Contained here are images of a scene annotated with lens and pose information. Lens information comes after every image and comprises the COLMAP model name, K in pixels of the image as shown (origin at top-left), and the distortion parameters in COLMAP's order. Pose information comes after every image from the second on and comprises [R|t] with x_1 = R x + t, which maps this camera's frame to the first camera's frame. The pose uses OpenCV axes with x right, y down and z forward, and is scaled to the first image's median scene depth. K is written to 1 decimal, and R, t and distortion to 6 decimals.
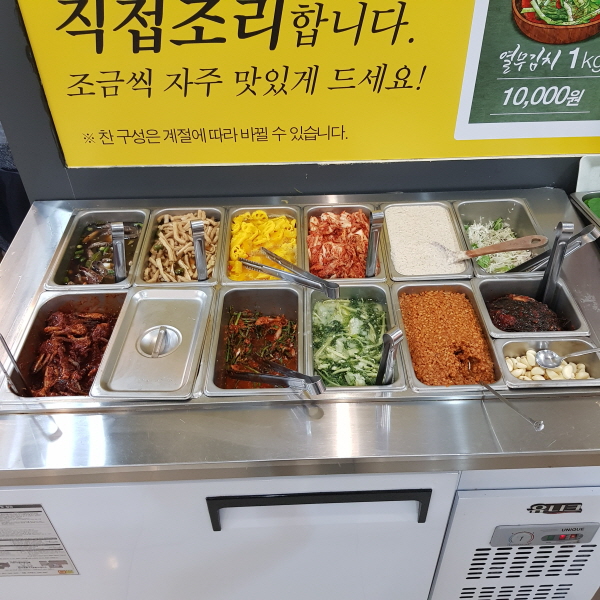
lens RADIAL K [[595.7, 0, 300.0], [0, 595.7, 300.0], [0, 0, 1]] dist [-0.013376, -0.008386]
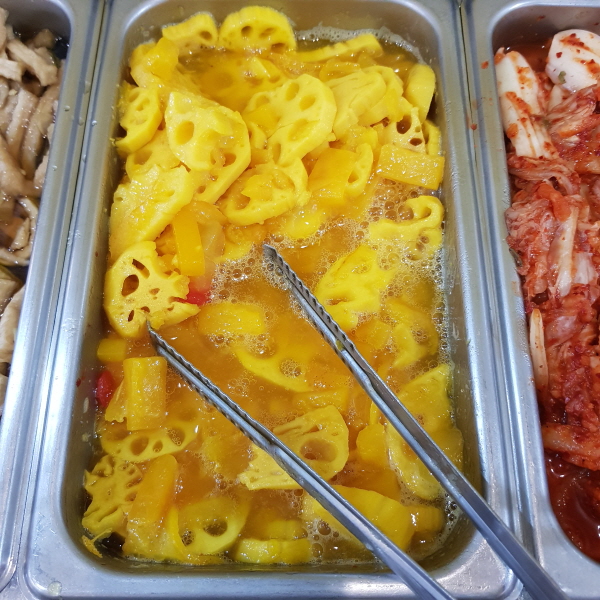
lens RADIAL K [[595.7, 0, 300.0], [0, 595.7, 300.0], [0, 0, 1]] dist [-0.013376, -0.008386]
pose [[0.999371, 0.032798, 0.013486, -0.066338], [-0.035370, 0.894541, 0.445584, -0.191158], [0.002551, -0.445780, 0.895139, 0.964772]]
